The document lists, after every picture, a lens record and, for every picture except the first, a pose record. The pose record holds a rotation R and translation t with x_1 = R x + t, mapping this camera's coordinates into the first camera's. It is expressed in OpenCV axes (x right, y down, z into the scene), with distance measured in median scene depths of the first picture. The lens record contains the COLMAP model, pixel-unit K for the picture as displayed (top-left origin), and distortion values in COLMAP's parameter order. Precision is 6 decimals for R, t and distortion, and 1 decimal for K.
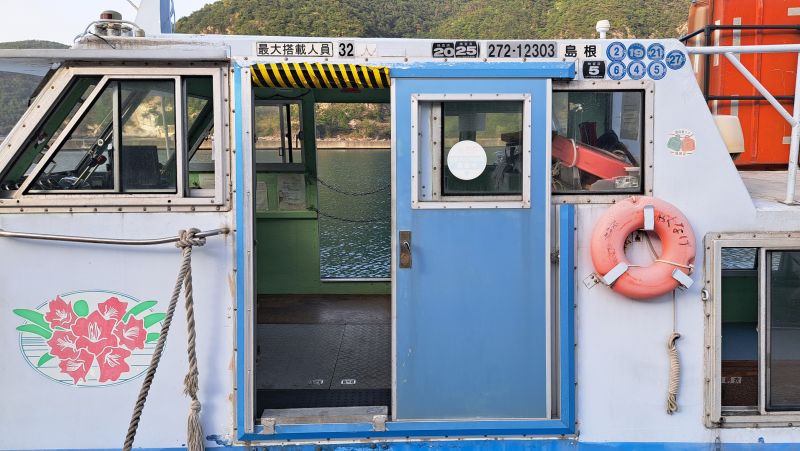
lens RADIAL K [[569.4, 0, 399.6], [0, 569.4, 213.5], [0, 0, 1]] dist [0.079379, -0.085151]
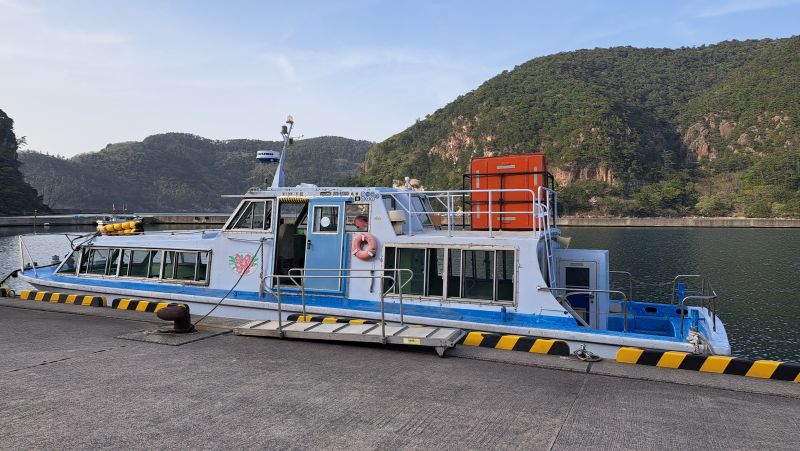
lens RADIAL K [[569.4, 0, 399.6], [0, 569.4, 213.5], [0, 0, 1]] dist [0.079379, -0.085151]
pose [[0.912940, 0.003767, -0.408077, 2.116711], [-0.058373, 0.990881, -0.121442, 0.285166], [0.403898, 0.134690, 0.904834, -2.258068]]
